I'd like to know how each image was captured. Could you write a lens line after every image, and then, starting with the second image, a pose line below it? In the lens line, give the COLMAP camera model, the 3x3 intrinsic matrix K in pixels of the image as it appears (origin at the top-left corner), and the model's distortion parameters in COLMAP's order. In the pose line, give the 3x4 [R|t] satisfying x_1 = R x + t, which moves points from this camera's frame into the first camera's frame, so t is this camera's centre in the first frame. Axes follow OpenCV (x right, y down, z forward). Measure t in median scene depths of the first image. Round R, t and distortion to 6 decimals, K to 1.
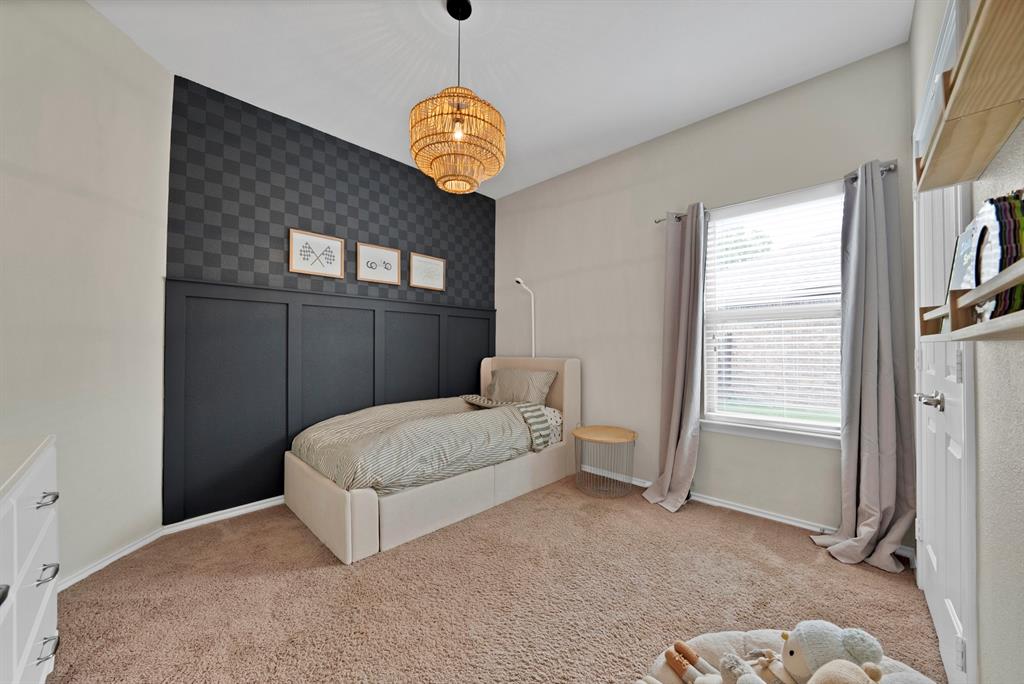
lens RADIAL K [[368.9, 0, 502.5], [0, 368.9, 343.5], [0, 0, 1]] dist [-0.027846, 0.004885]
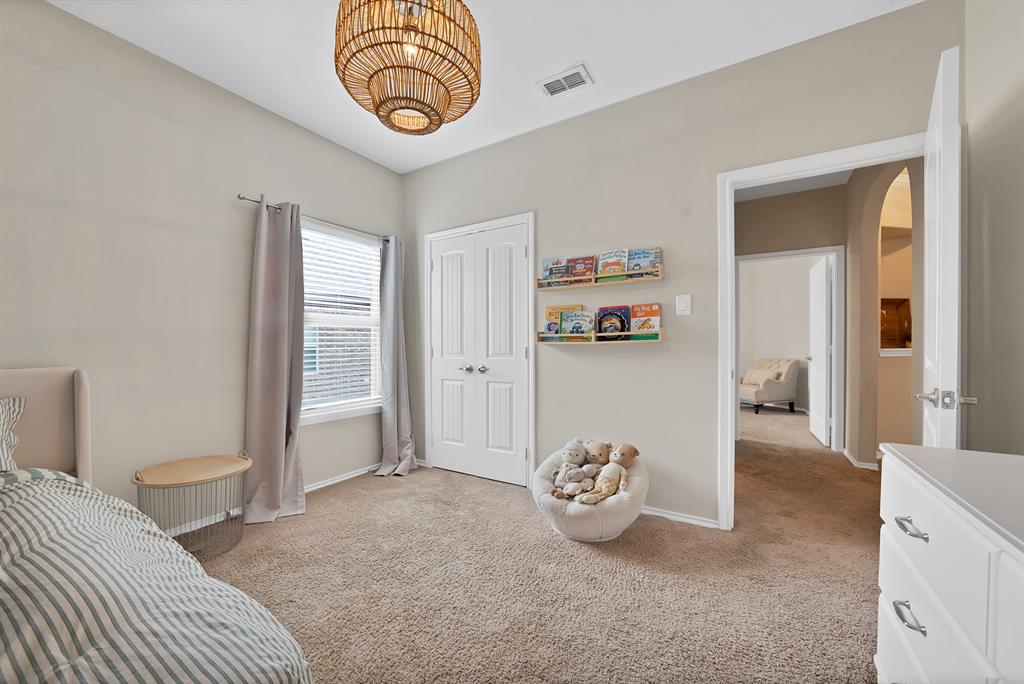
lens RADIAL K [[368.9, 0, 501.3], [0, 368.9, 344.2], [0, 0, 1]] dist [-0.027846, 0.004885]
pose [[-0.174407, -0.000714, 0.984673, -0.635489], [-0.007618, 0.999971, -0.000624, 0.000134], [-0.984644, -0.007610, -0.174407, 0.684671]]
